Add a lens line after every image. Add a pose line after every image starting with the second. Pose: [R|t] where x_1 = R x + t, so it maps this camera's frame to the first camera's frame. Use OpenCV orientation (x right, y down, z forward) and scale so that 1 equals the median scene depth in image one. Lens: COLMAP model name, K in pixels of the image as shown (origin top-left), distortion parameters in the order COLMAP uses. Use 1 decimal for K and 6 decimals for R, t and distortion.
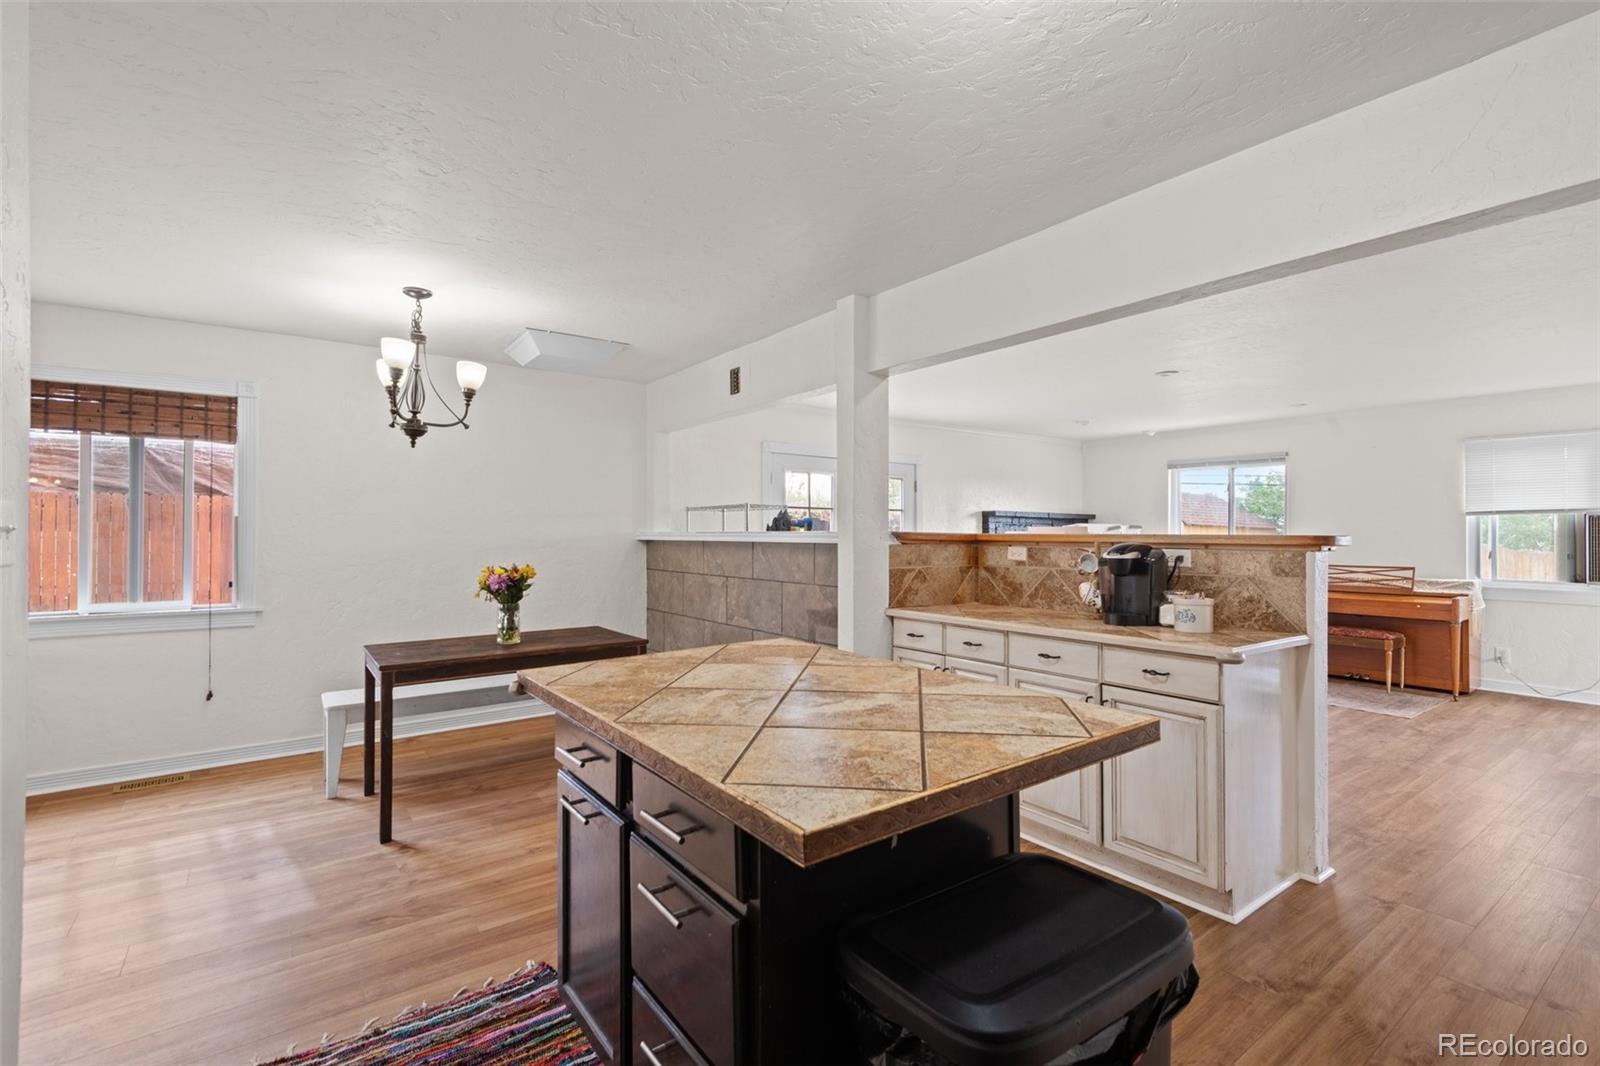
lens RADIAL K [[727.9, 0, 805.3], [0, 727.9, 531.2], [0, 0, 1]] dist [0.038493, -0.022477]
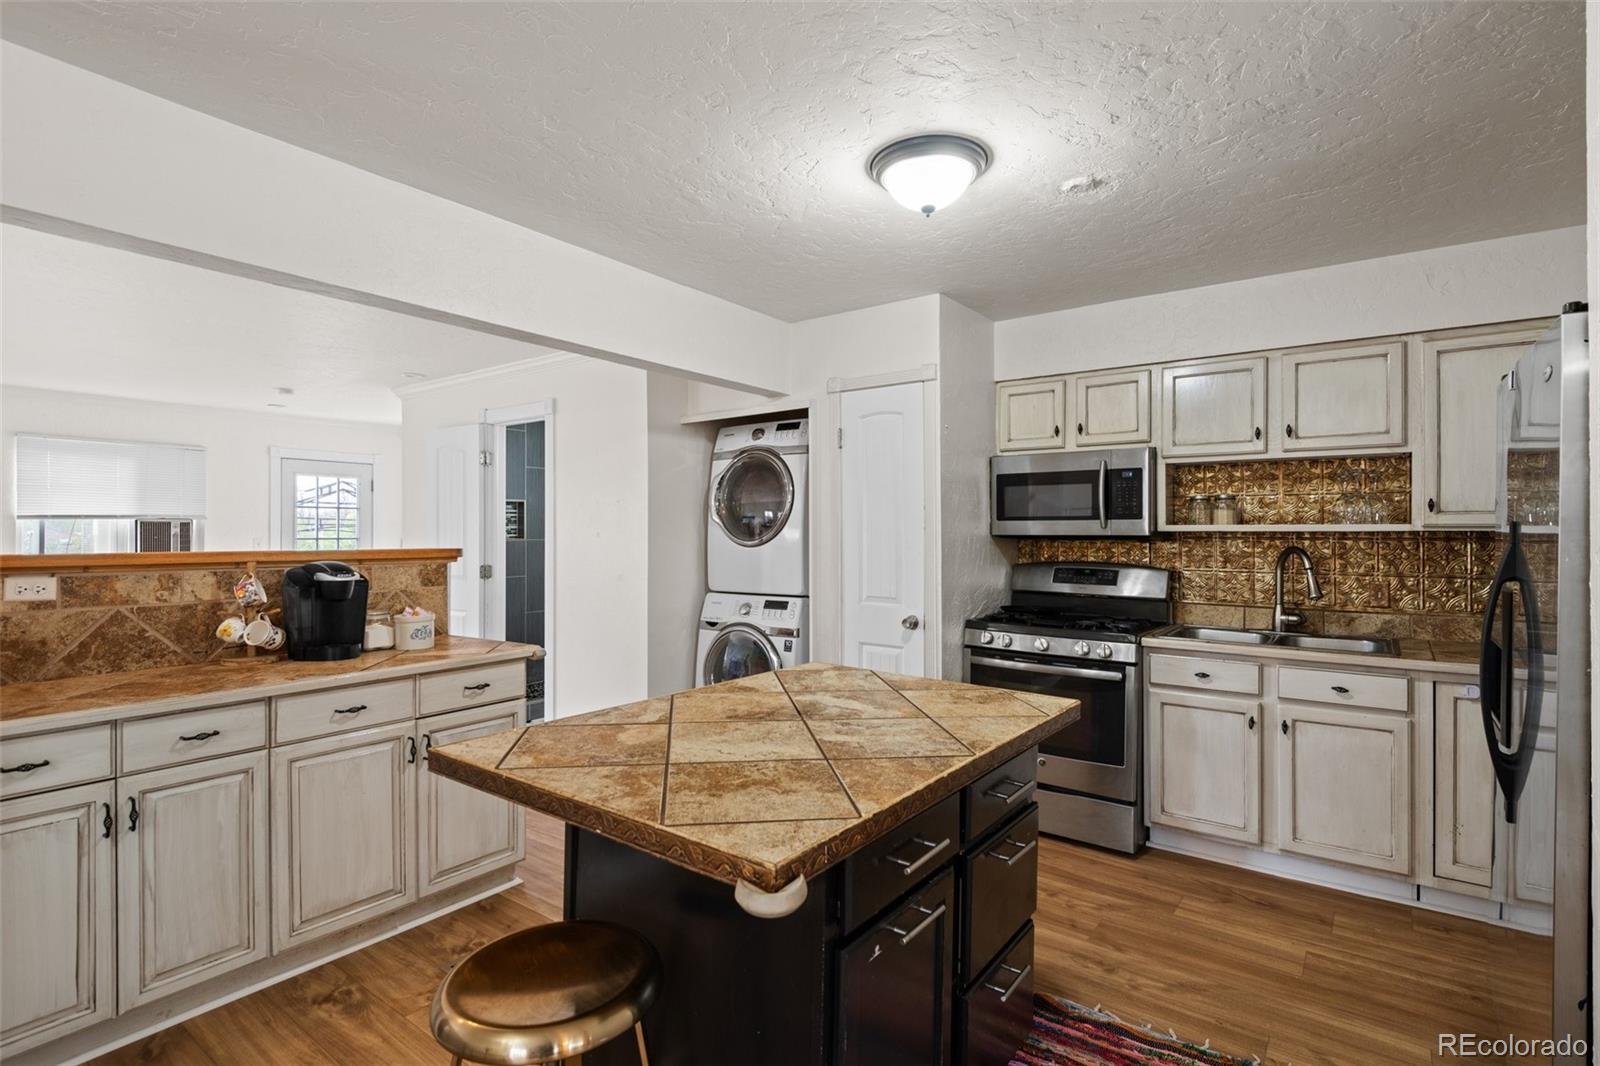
lens RADIAL K [[795.6, 0, 800.0], [0, 795.6, 533.0], [0, 0, 1]] dist [0.020337, -0.000604]
pose [[-0.298100, -0.003649, 0.954528, -0.540548], [-0.004063, 0.999988, 0.002554, -0.018888], [-0.954526, -0.003117, -0.298111, 0.684710]]
